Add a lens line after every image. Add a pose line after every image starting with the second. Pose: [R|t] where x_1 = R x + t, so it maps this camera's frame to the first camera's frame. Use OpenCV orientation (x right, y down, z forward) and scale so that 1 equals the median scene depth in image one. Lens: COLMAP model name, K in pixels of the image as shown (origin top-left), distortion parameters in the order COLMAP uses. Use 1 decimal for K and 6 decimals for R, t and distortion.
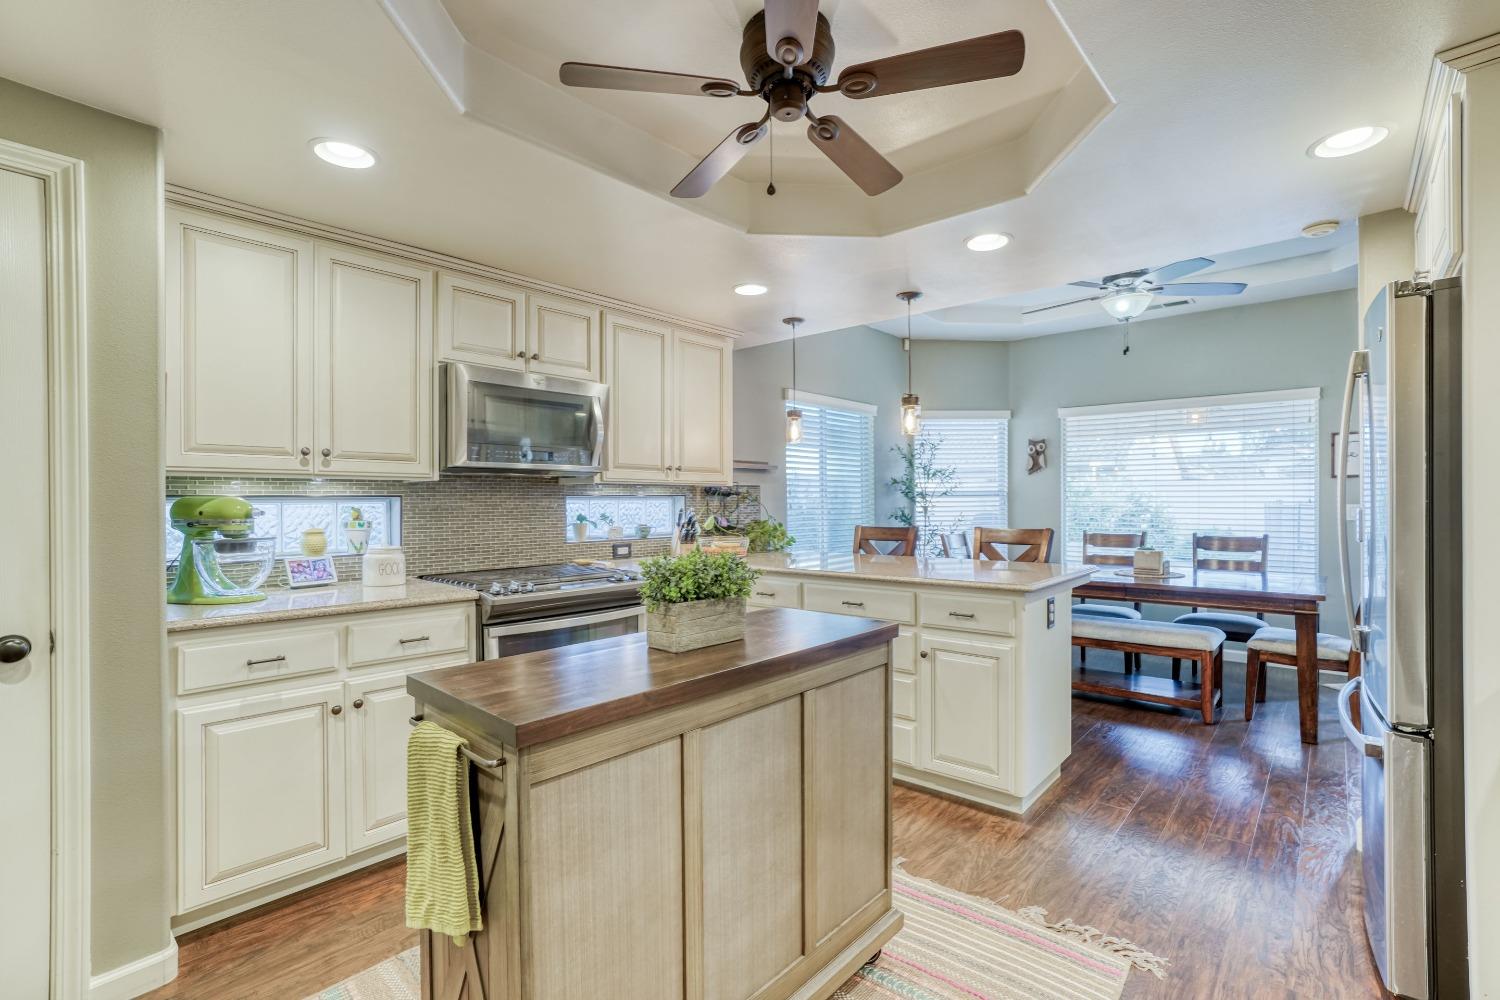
lens RADIAL K [[683.4, 0, 743.7], [0, 683.4, 502.8], [0, 0, 1]] dist [-0.042219, 0.019750]
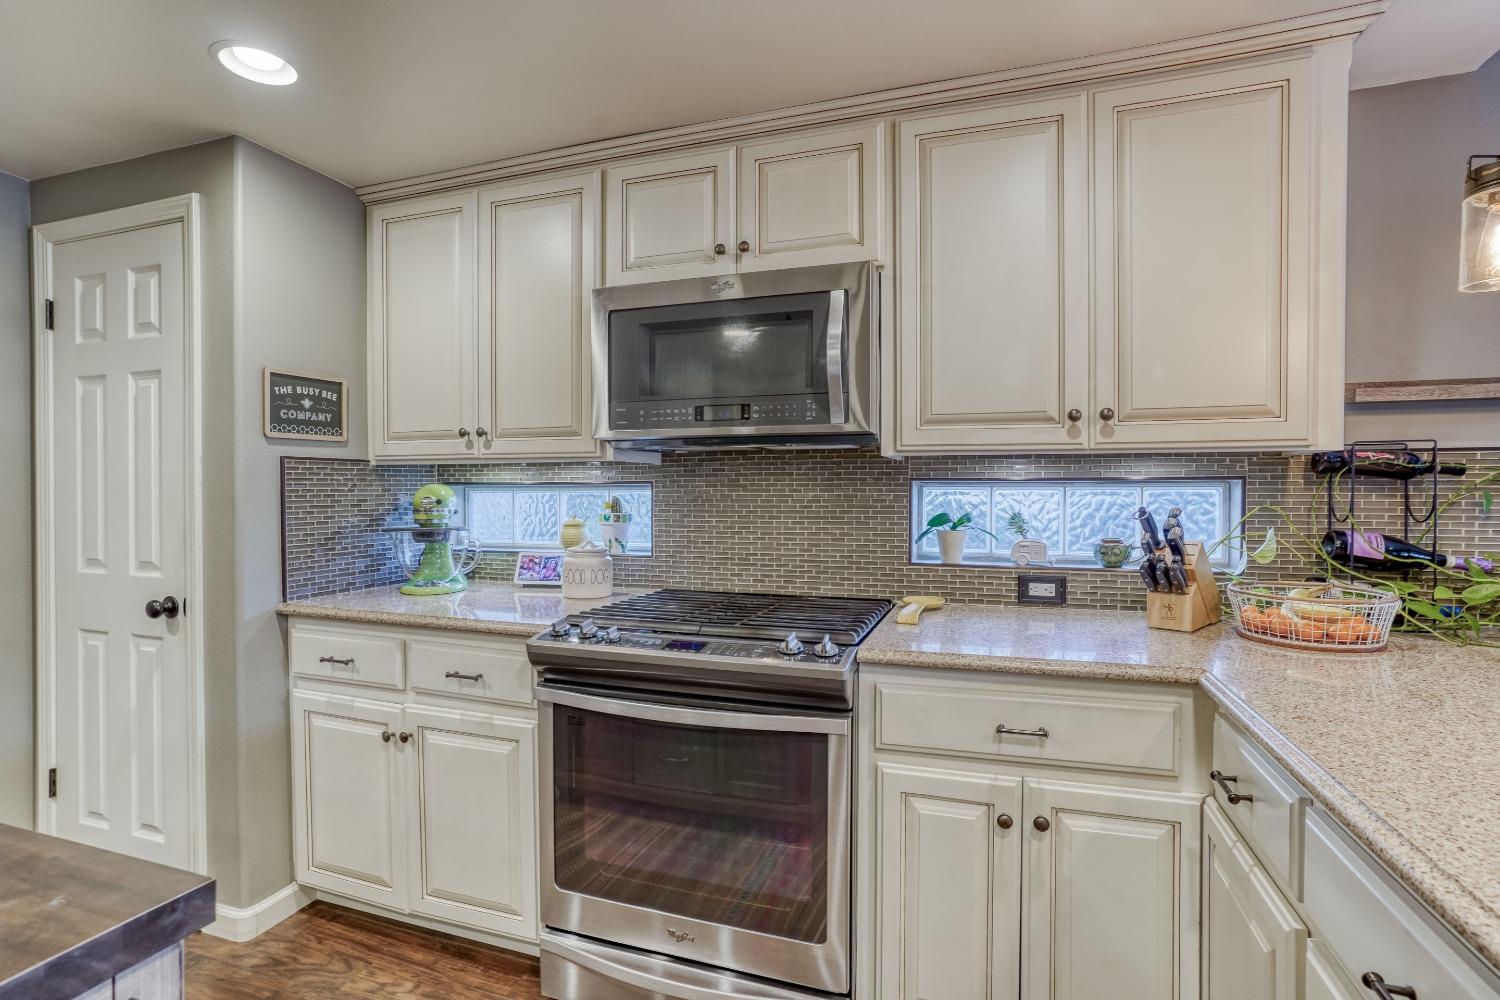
lens RADIAL K [[721.2, 0, 749.6], [0, 721.2, 499.4], [0, 0, 1]] dist [-0.027465, 0.000013]
pose [[0.391696, 0.018031, -0.919918, 0.283762], [-0.004317, 0.999833, 0.017759, -0.005367], [0.920085, -0.002985, 0.391708, 0.776076]]
